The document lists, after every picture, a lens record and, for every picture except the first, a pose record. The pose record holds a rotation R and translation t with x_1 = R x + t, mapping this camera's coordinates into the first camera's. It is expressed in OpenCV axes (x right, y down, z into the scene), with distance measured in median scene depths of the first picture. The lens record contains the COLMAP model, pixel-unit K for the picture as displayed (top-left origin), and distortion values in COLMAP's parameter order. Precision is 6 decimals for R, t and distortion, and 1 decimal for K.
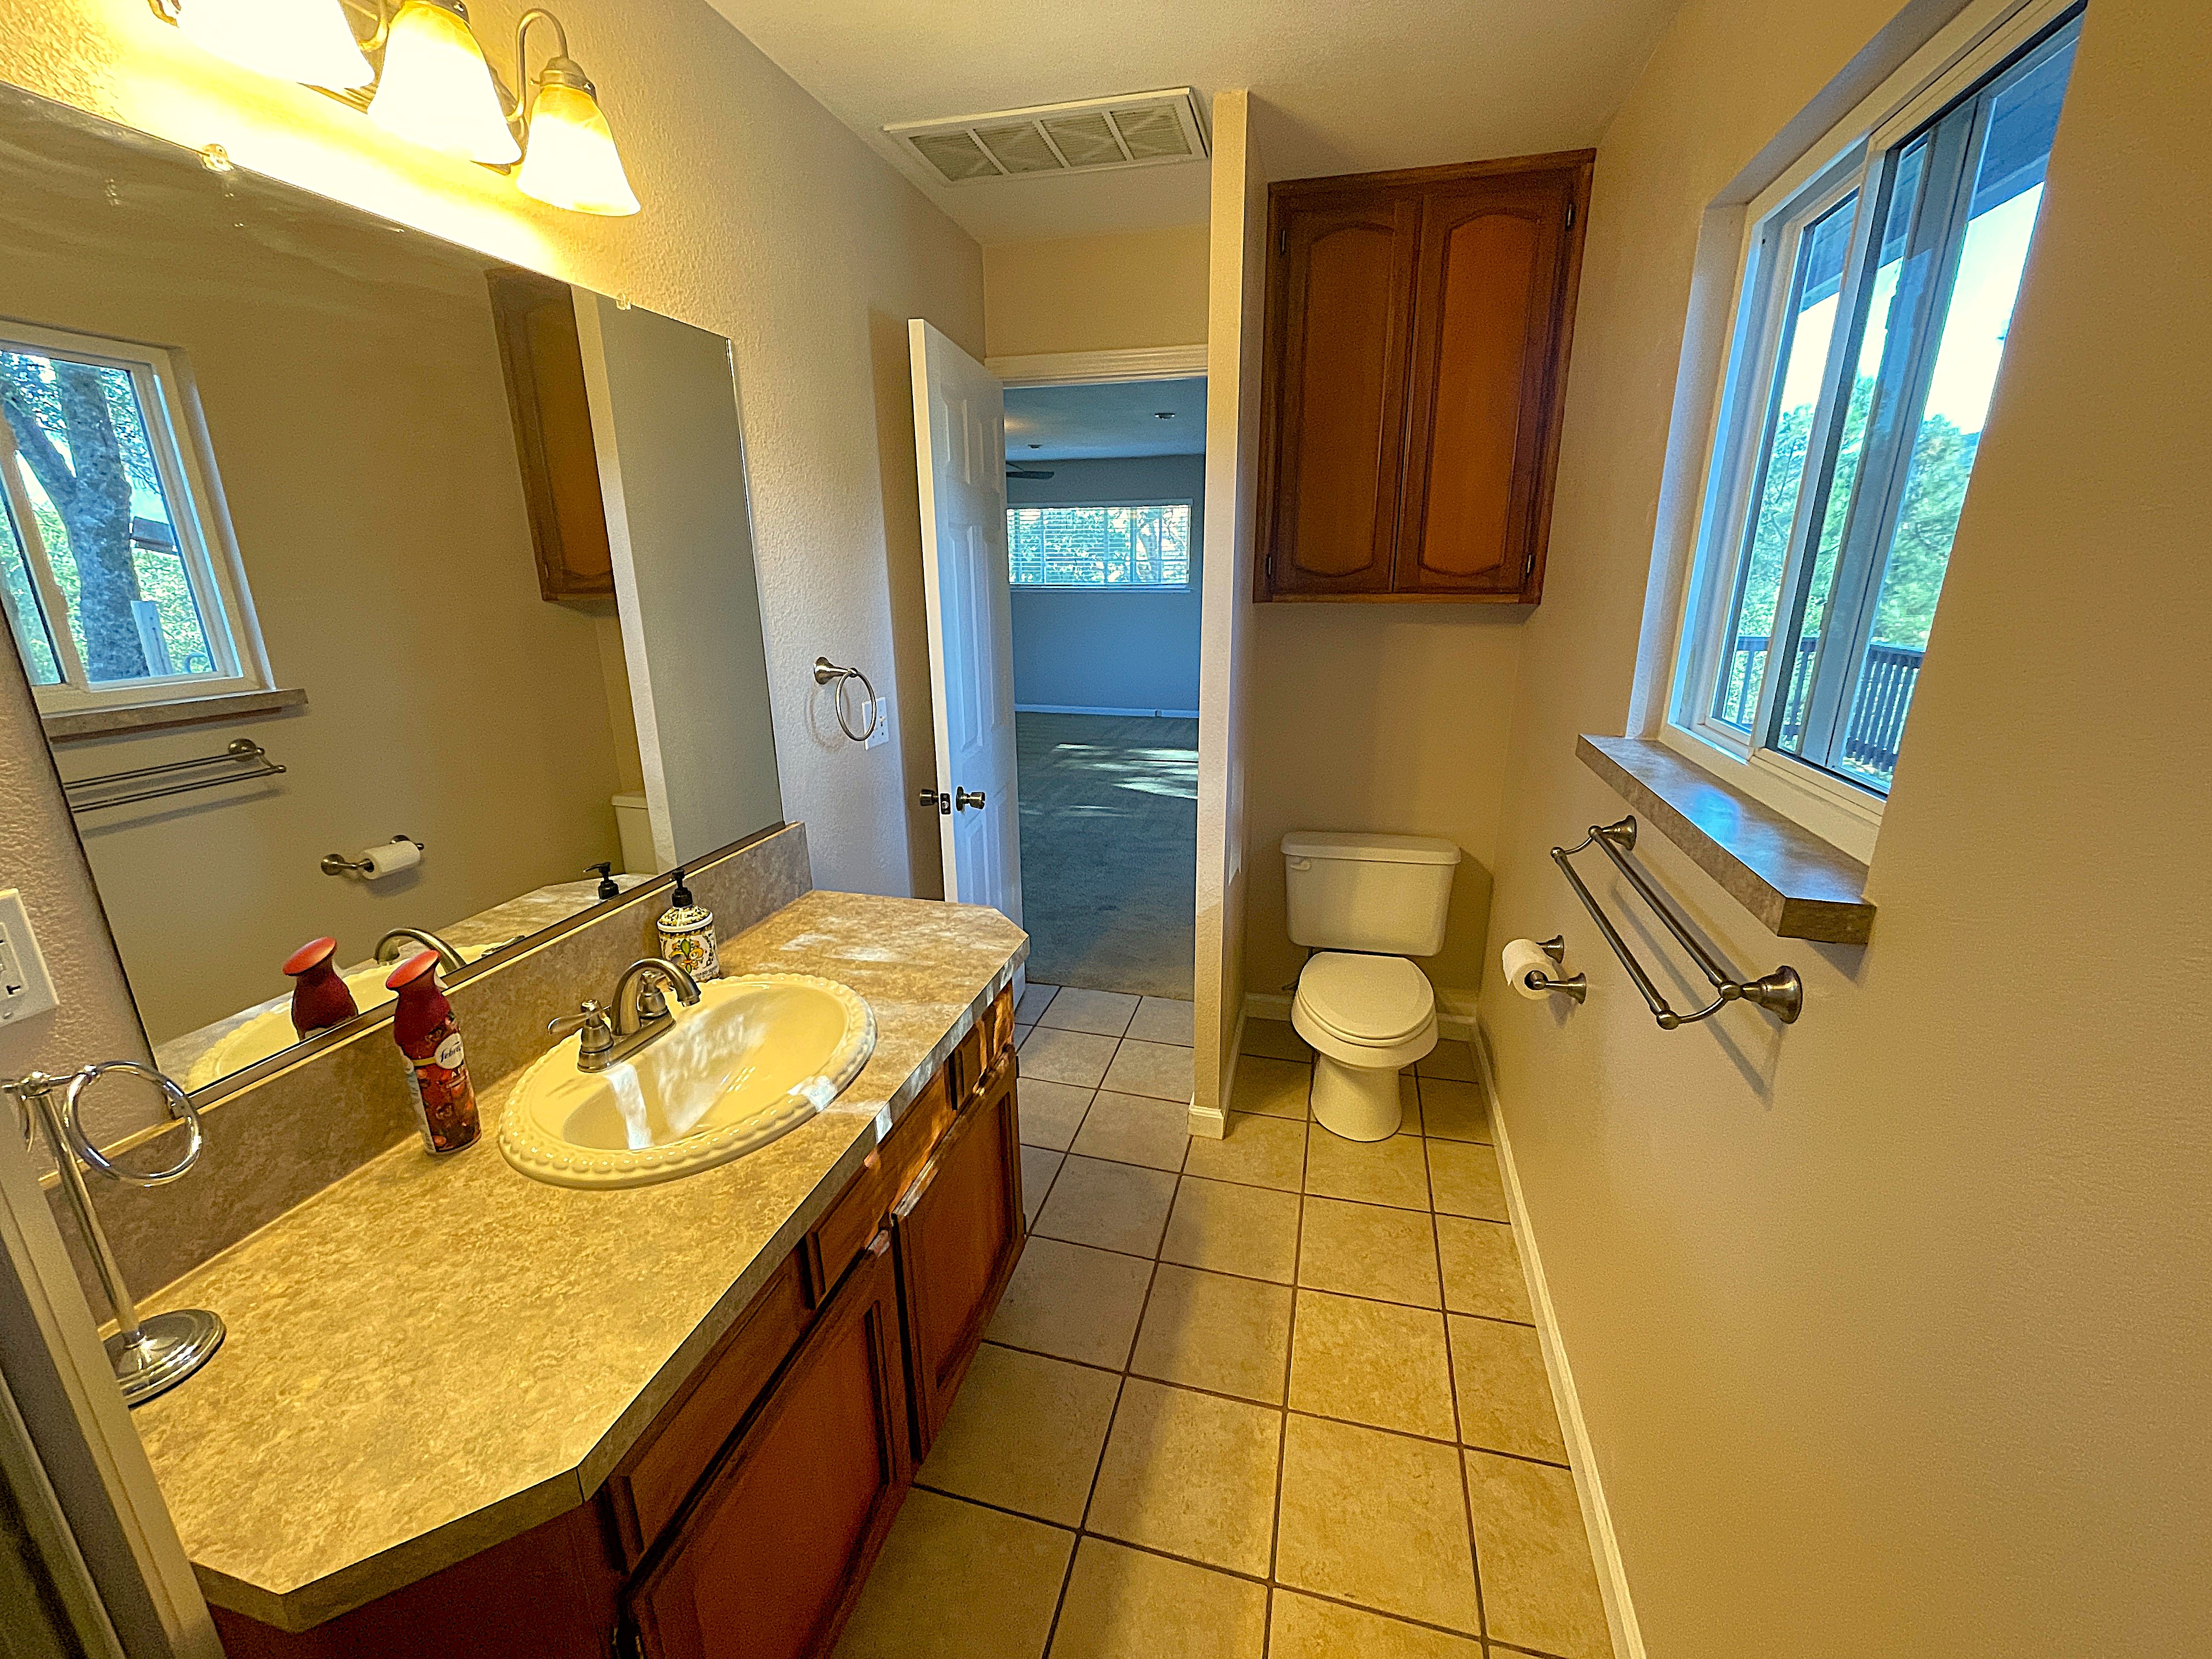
lens RADIAL K [[895.9, 0, 1110.1], [0, 895.9, 819.2], [0, 0, 1]] dist [-0.002779, -0.000207]
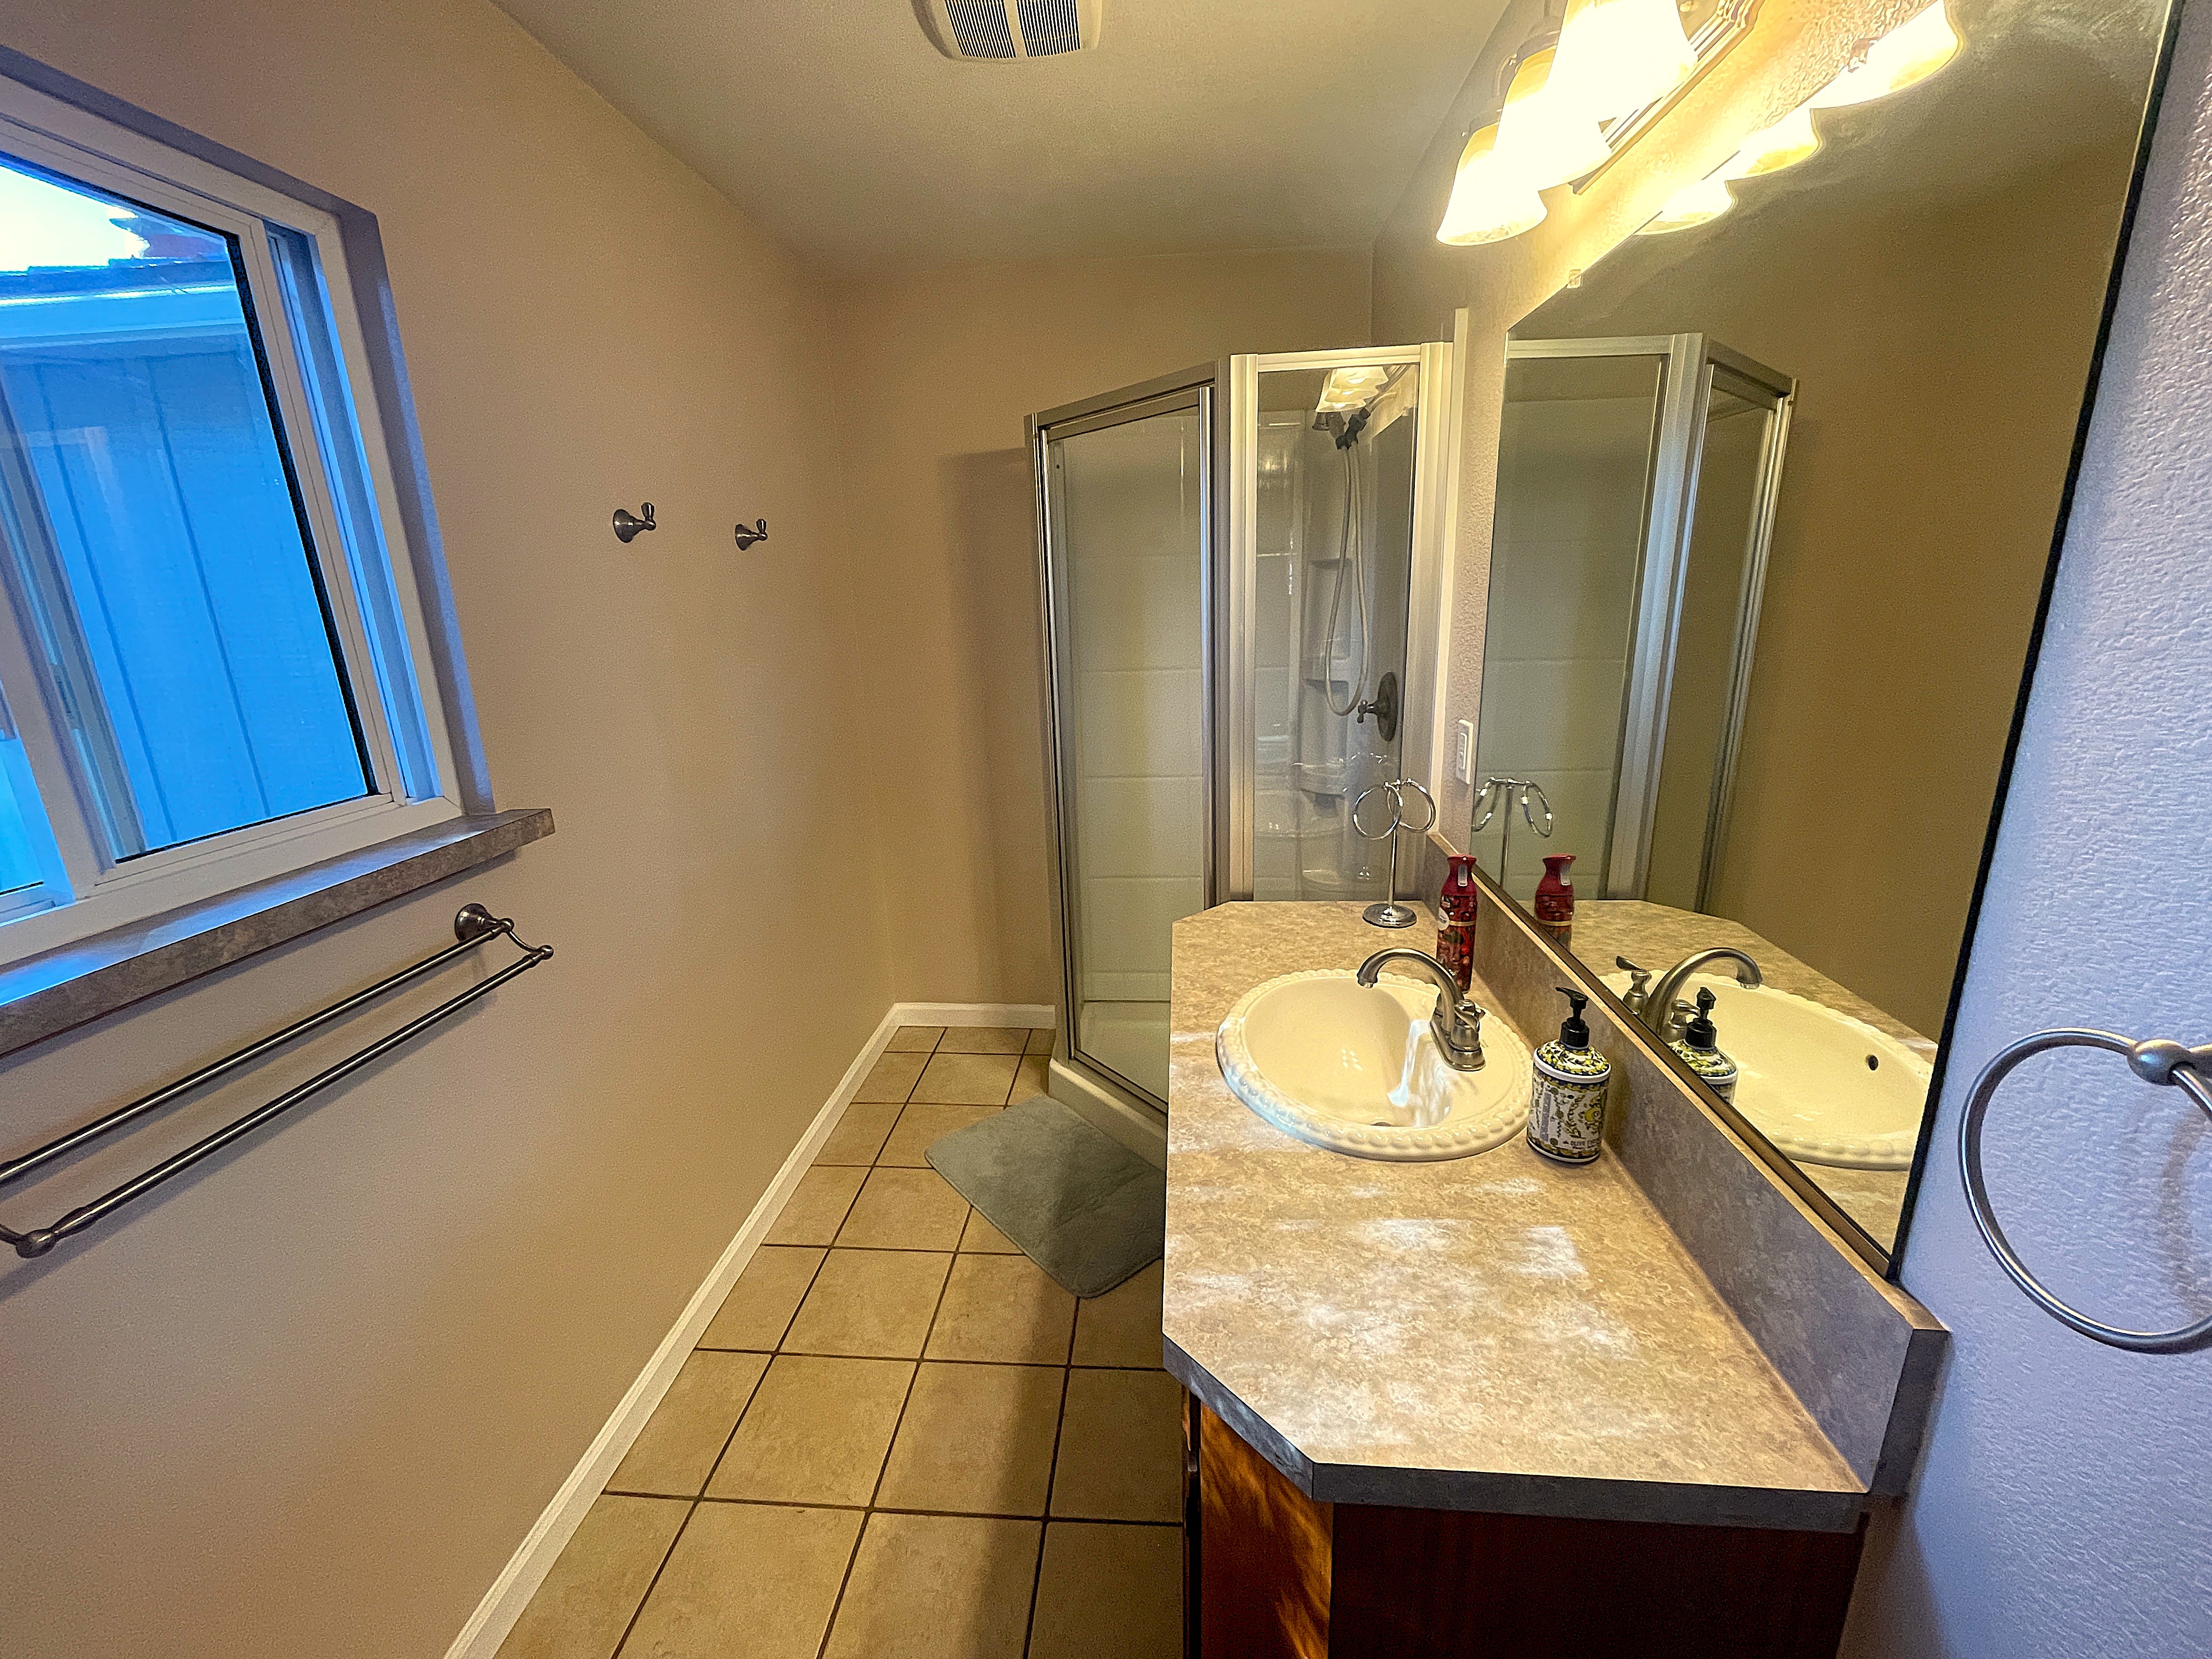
lens RADIAL K [[895.9, 0, 1110.1], [0, 895.9, 819.2], [0, 0, 1]] dist [-0.002779, -0.000207]
pose [[-0.983974, 0.080459, -0.159130, -0.006032], [-0.011283, 0.862530, 0.505880, -0.394299], [0.177957, 0.499568, -0.847799, 1.361302]]
